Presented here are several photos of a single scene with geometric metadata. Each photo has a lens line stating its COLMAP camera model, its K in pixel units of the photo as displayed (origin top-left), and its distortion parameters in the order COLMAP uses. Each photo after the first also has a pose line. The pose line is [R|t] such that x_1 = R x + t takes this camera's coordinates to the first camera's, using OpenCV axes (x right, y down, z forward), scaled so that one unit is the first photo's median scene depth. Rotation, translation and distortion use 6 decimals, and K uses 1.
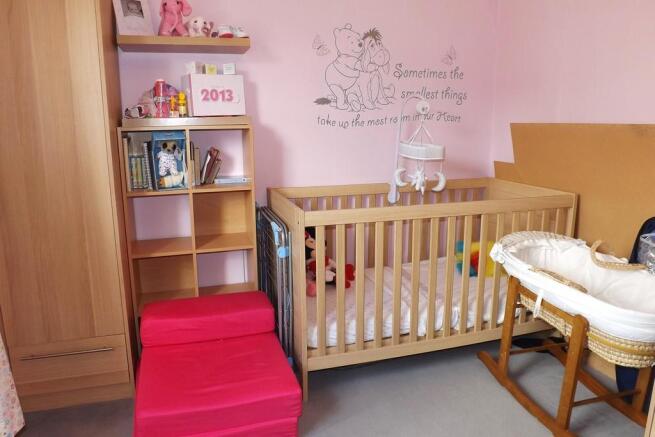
lens RADIAL K [[473.9, 0, 327.5], [0, 473.9, 218.5], [0, 0, 1]] dist [-0.063393, -0.000374]
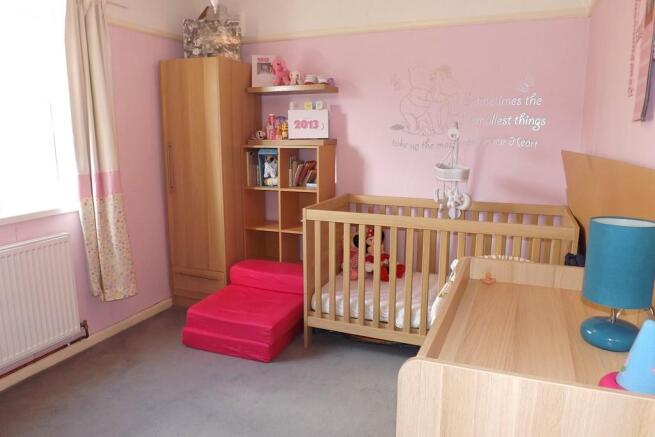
lens RADIAL K [[473.9, 0, 327.5], [0, 473.9, 218.5], [0, 0, 1]] dist [-0.063393, -0.000374]
pose [[0.763748, 0.122440, -0.633796, 0.750013], [-0.136015, 0.990327, 0.027412, -0.028023], [0.631022, 0.065270, 0.773014, -0.045395]]
